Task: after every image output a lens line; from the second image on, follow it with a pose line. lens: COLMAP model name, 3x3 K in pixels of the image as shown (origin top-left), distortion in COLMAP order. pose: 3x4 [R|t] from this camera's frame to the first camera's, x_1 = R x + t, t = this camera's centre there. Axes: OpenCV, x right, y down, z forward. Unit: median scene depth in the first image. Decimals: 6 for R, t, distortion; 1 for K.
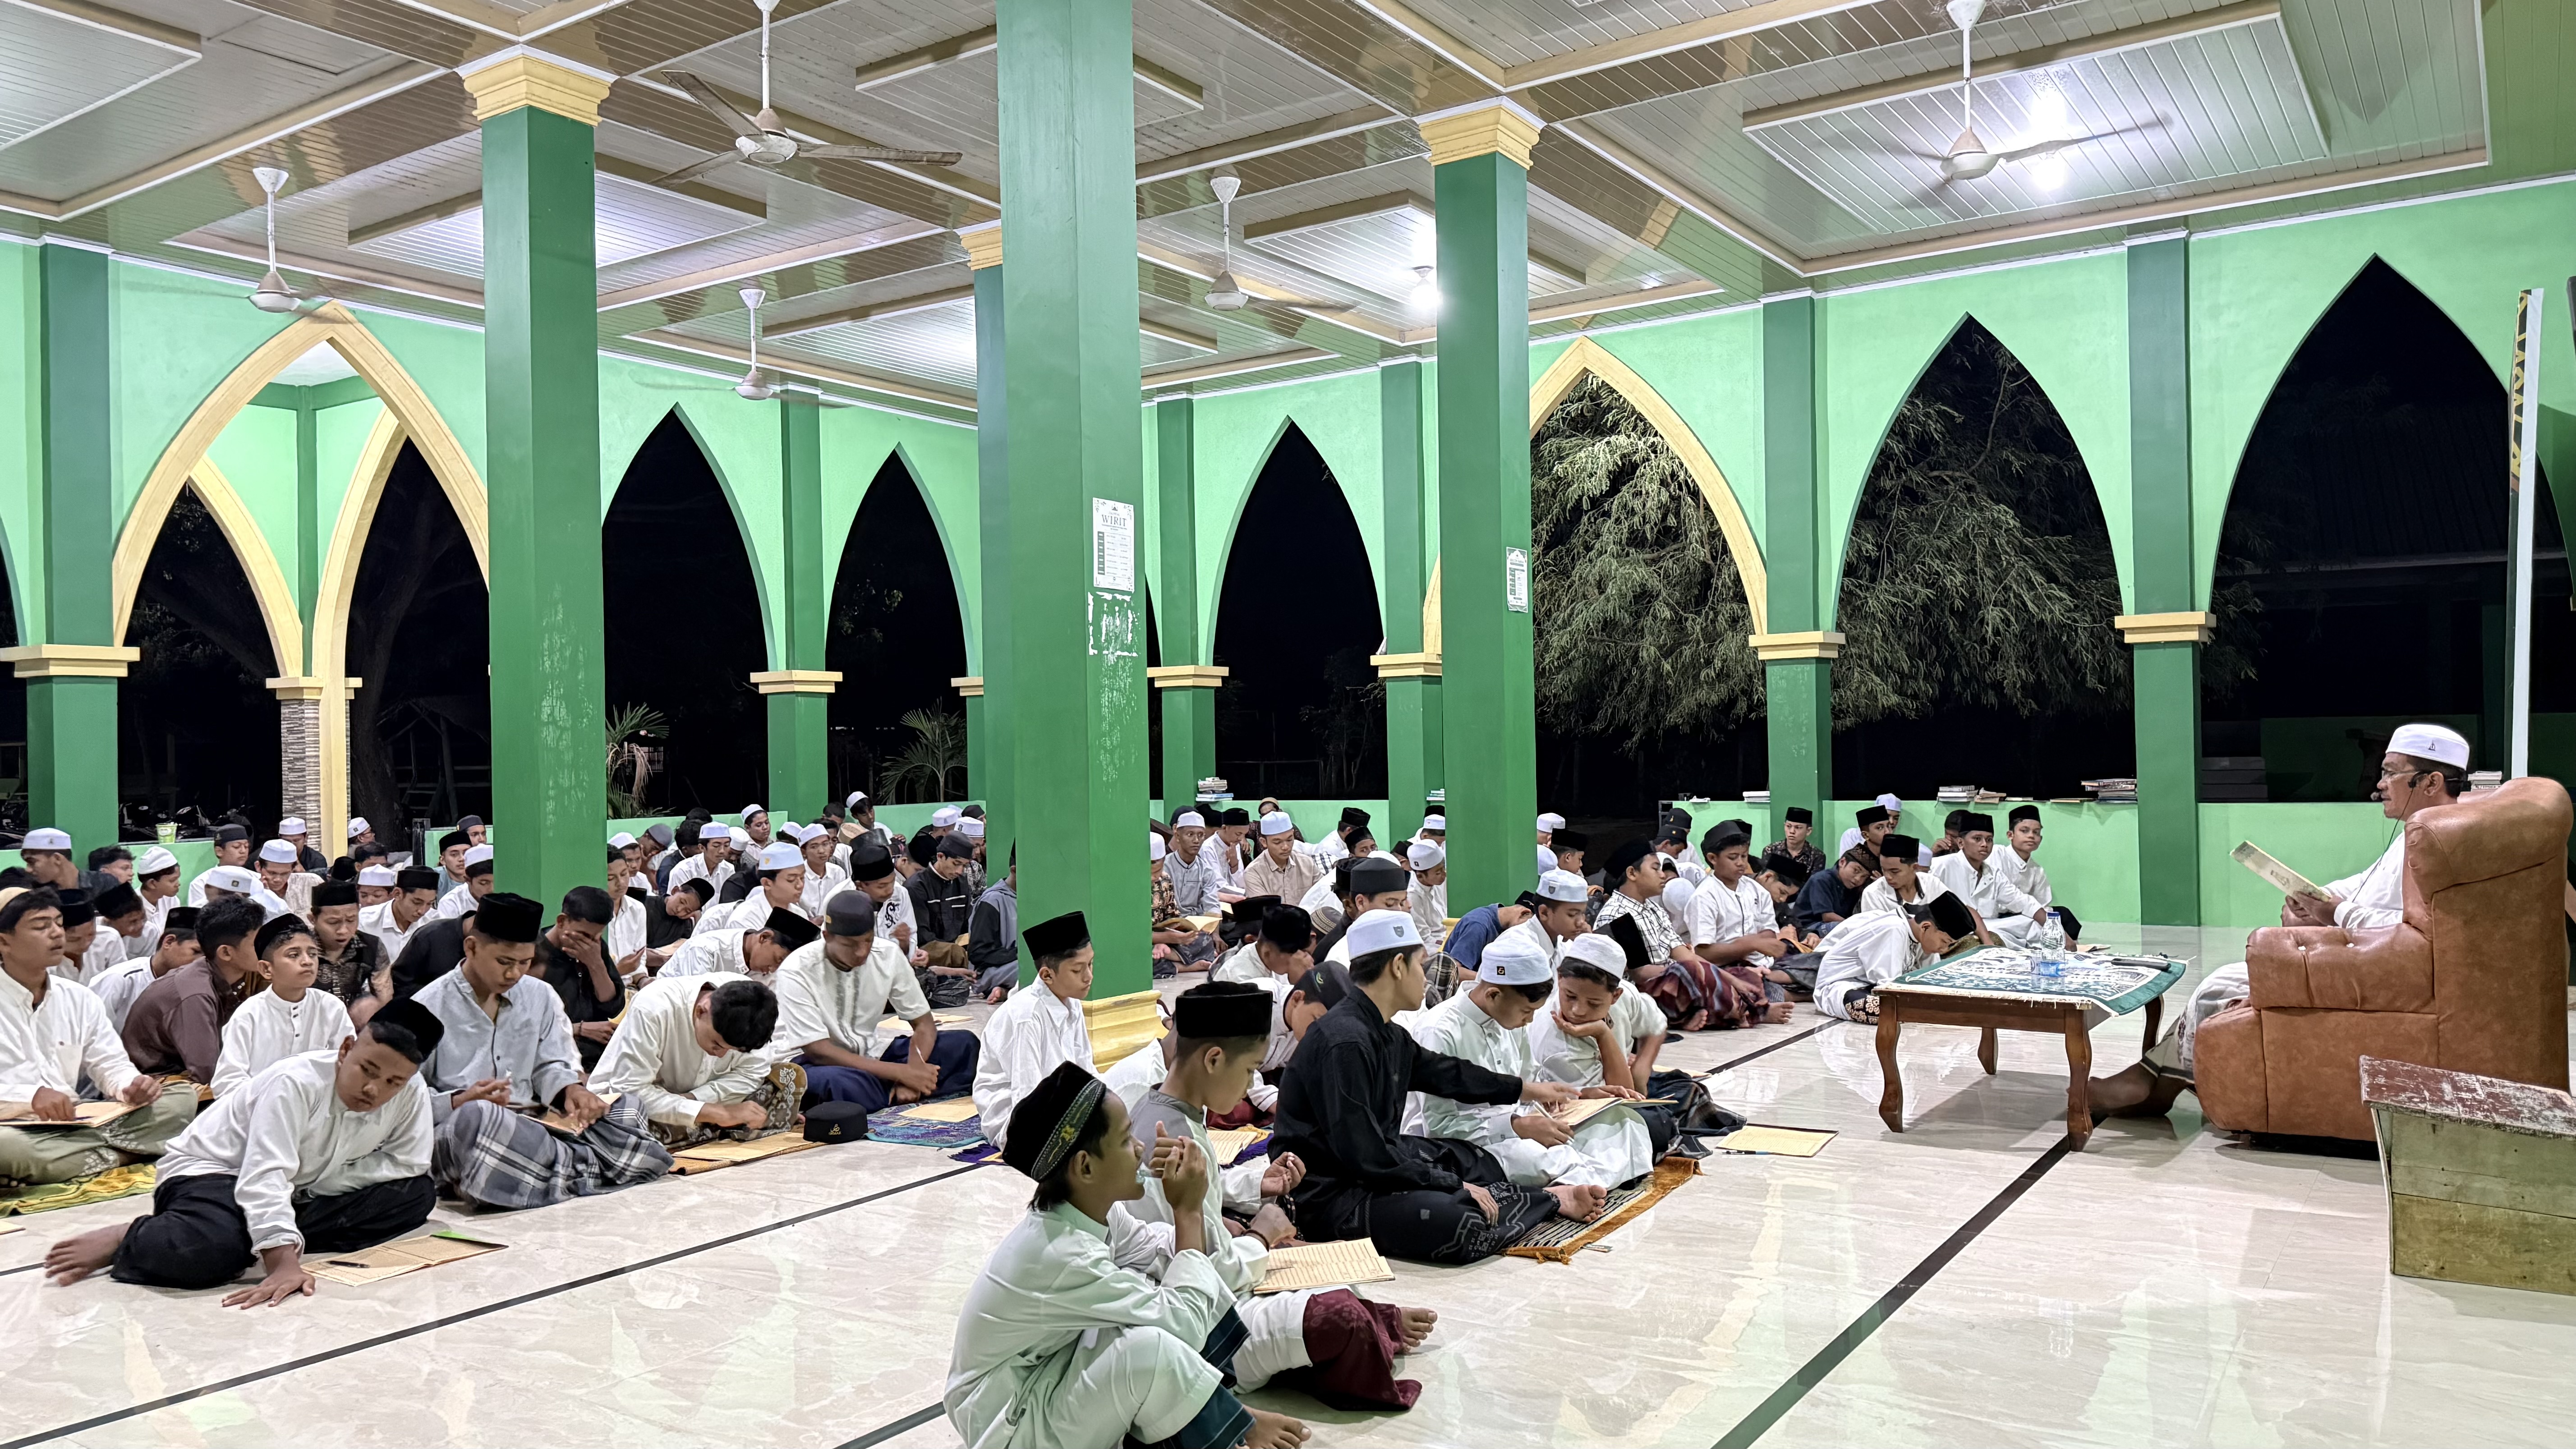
lens RADIAL K [[1824.6, 0, 1286.0], [0, 1824.6, 730.8], [0, 0, 1]] dist [0.002702, -0.000089]
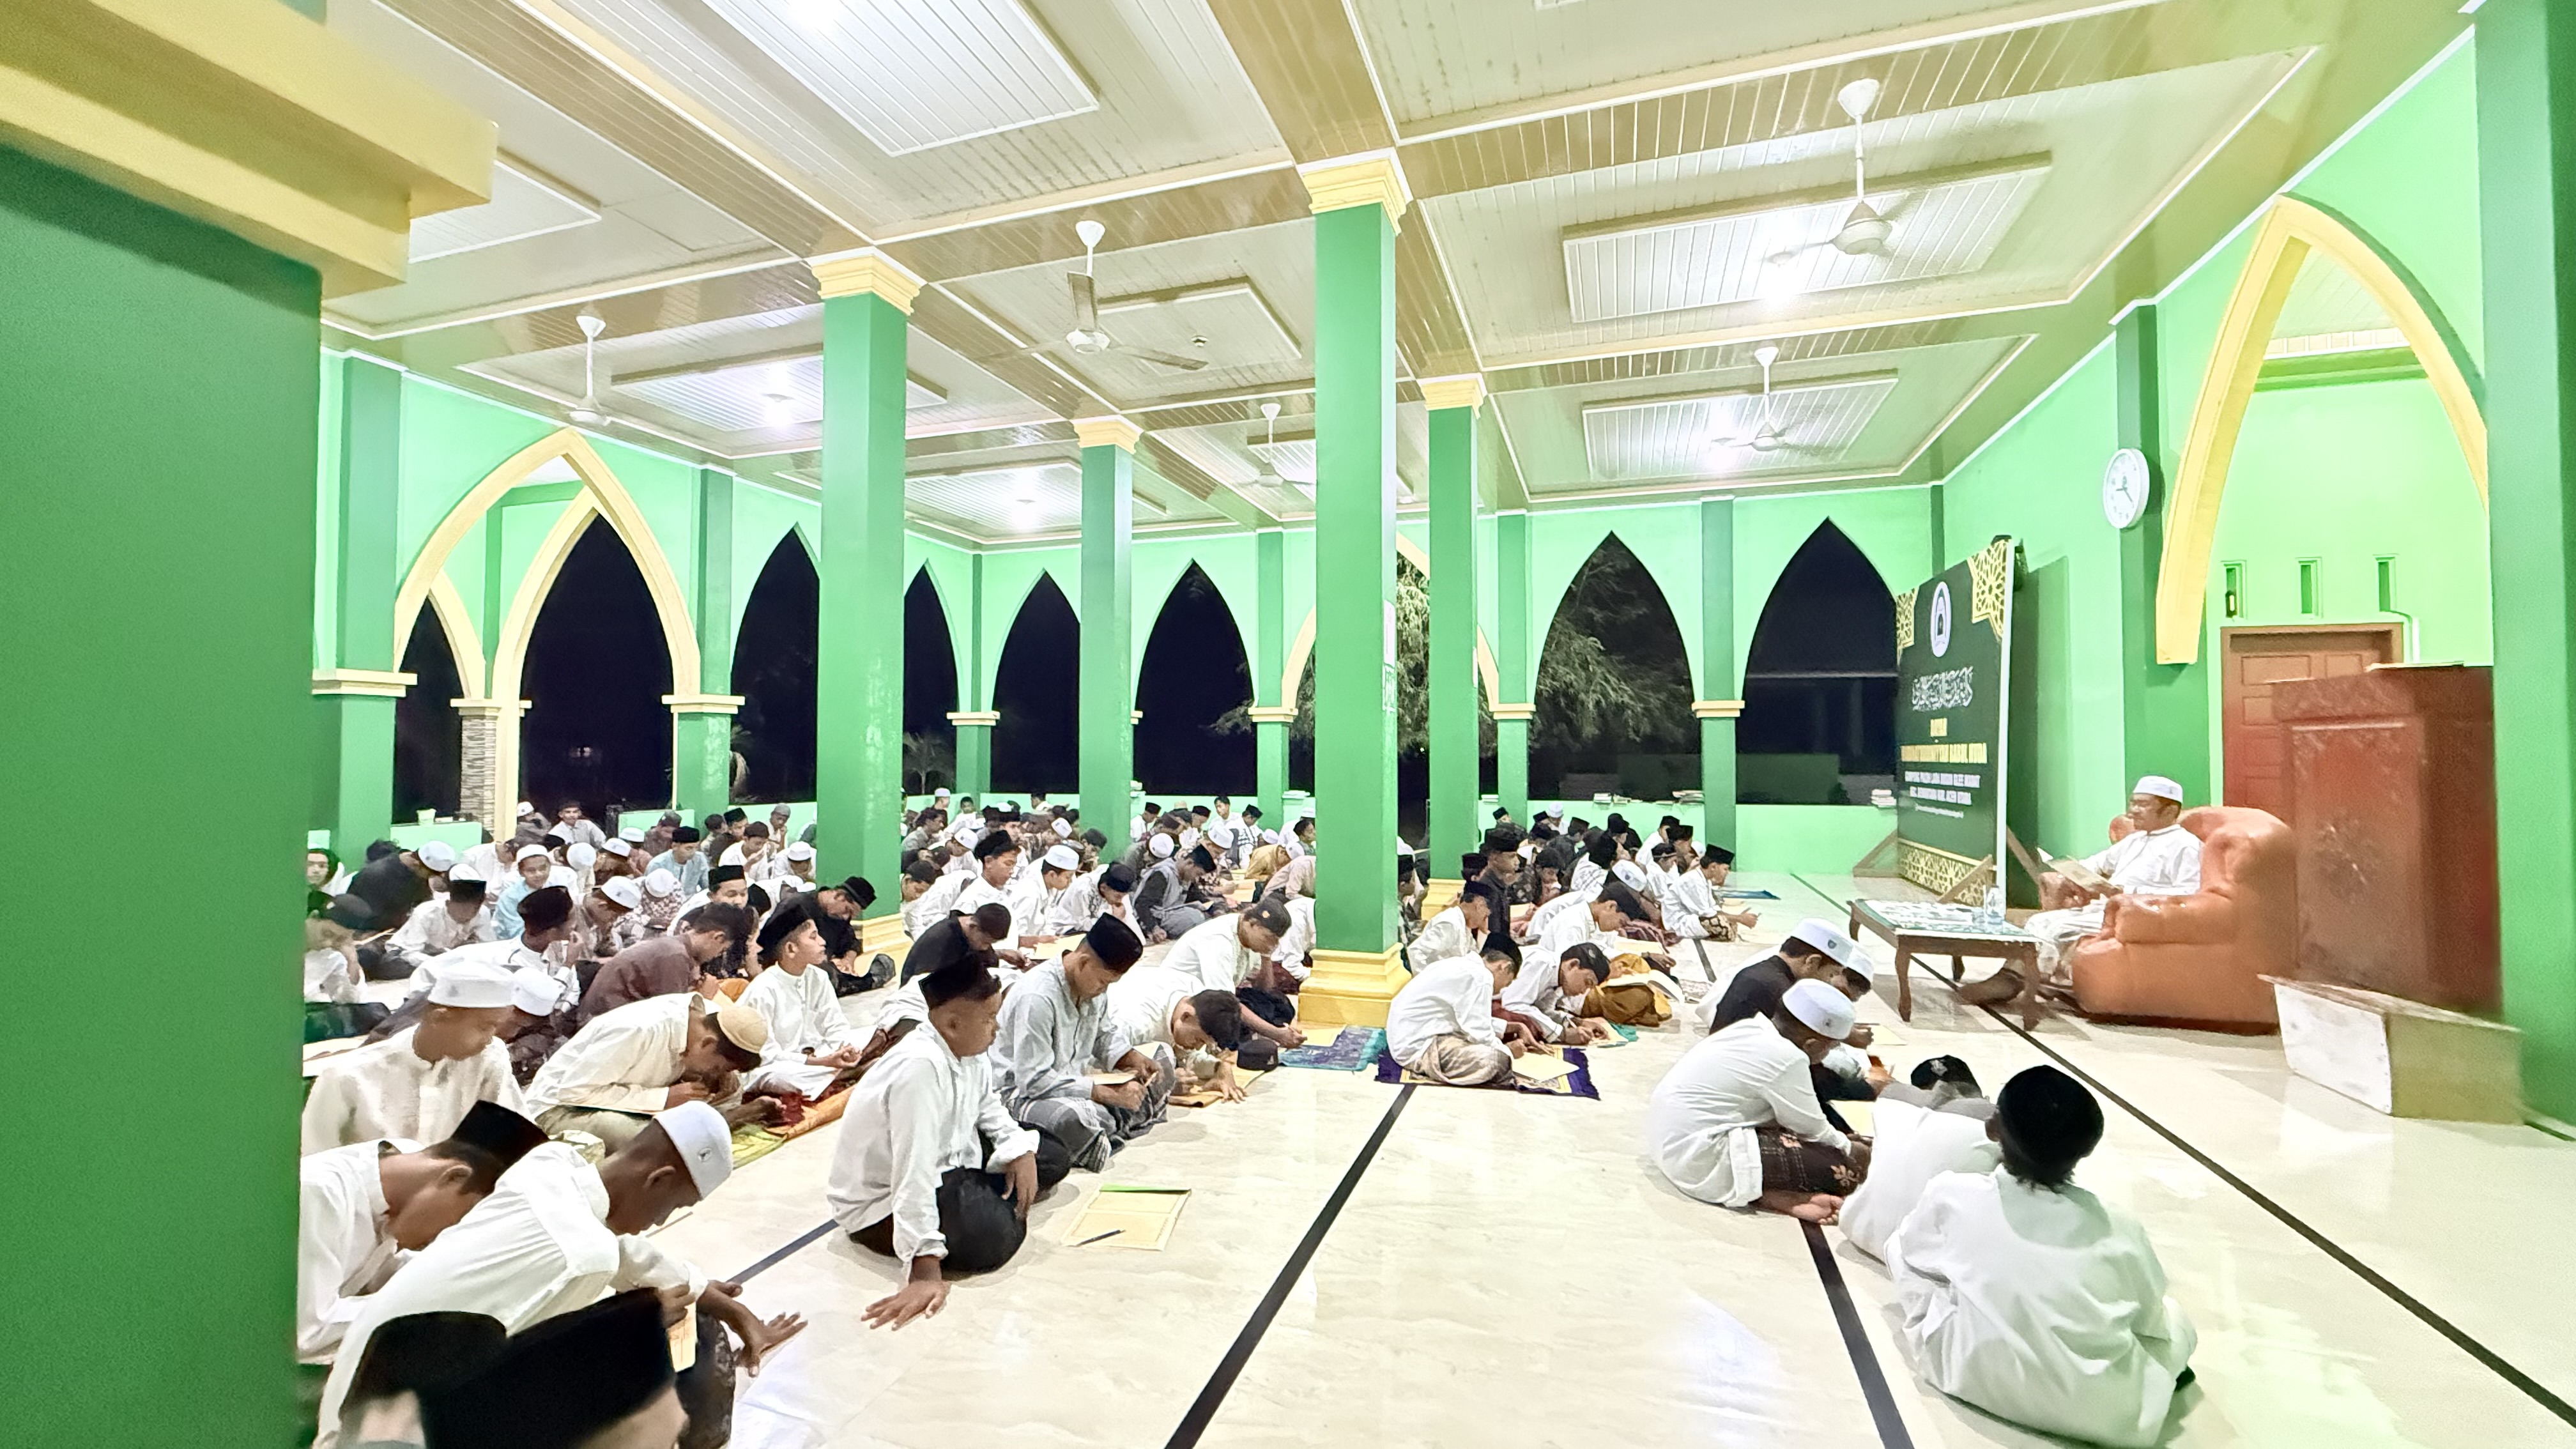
lens RADIAL K [[1019.1, 0, 1282.9], [0, 1019.1, 725.6], [0, 0, 1]] dist [0.000151, 0.000022]
pose [[0.962669, 0.027966, 0.269231, -0.228361], [-0.021740, 0.999423, -0.026078, -0.003899], [-0.269805, 0.019251, 0.962722, 0.137685]]
